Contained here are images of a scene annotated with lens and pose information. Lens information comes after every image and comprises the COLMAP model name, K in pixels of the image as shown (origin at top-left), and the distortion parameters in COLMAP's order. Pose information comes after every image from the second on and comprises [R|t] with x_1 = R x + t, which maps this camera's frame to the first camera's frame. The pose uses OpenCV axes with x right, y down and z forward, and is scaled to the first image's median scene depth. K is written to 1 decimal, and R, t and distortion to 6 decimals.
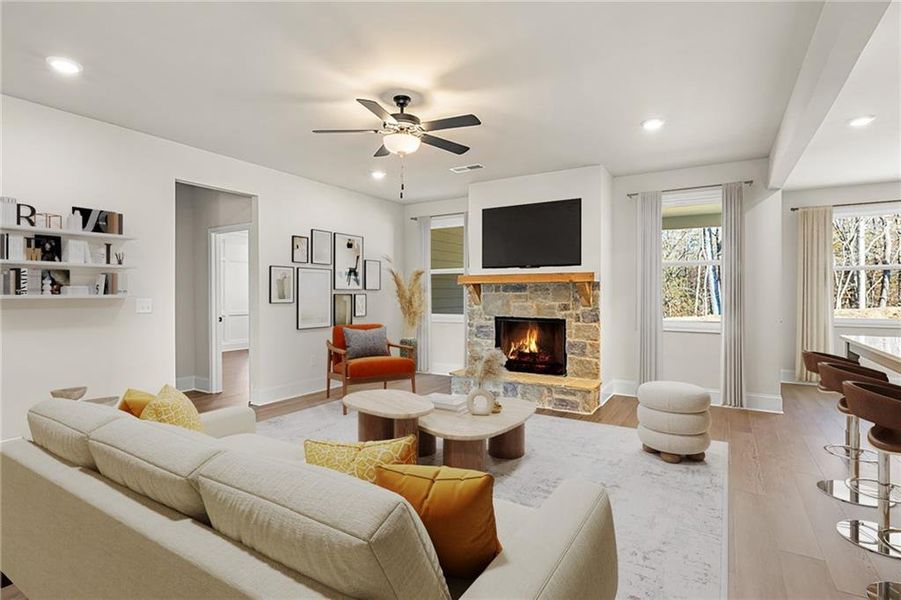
lens RADIAL K [[453.9, 0, 458.7], [0, 453.9, 296.9], [0, 0, 1]] dist [-0.000333, 0.000394]
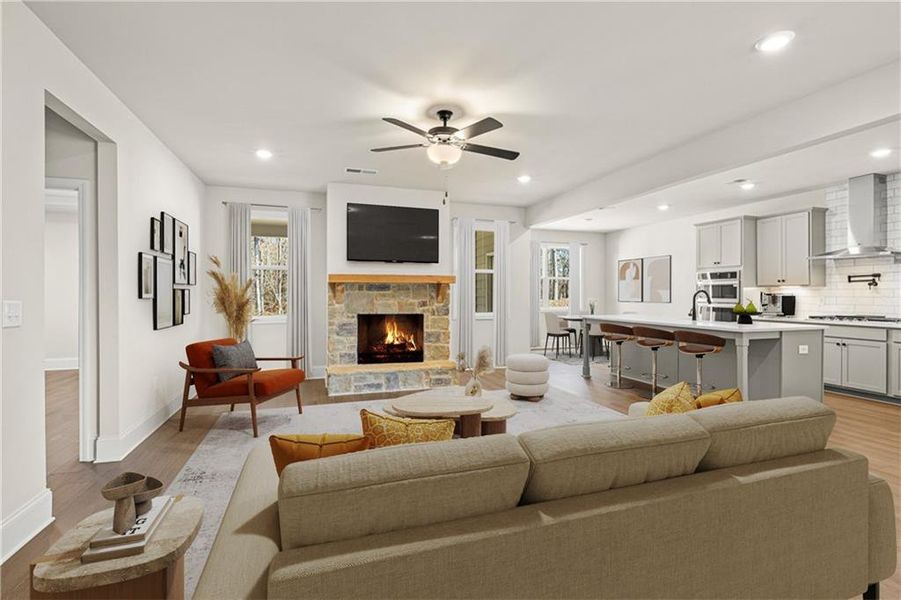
lens RADIAL K [[414.9, 0, 460.7], [0, 414.9, 294.5], [0, 0, 1]] dist [0.002944, -0.000142]
pose [[0.640948, -0.000866, 0.767584, -0.538159], [0.001947, 0.999998, -0.000498, -0.001576], [-0.767582, 0.001814, 0.640949, 0.209711]]
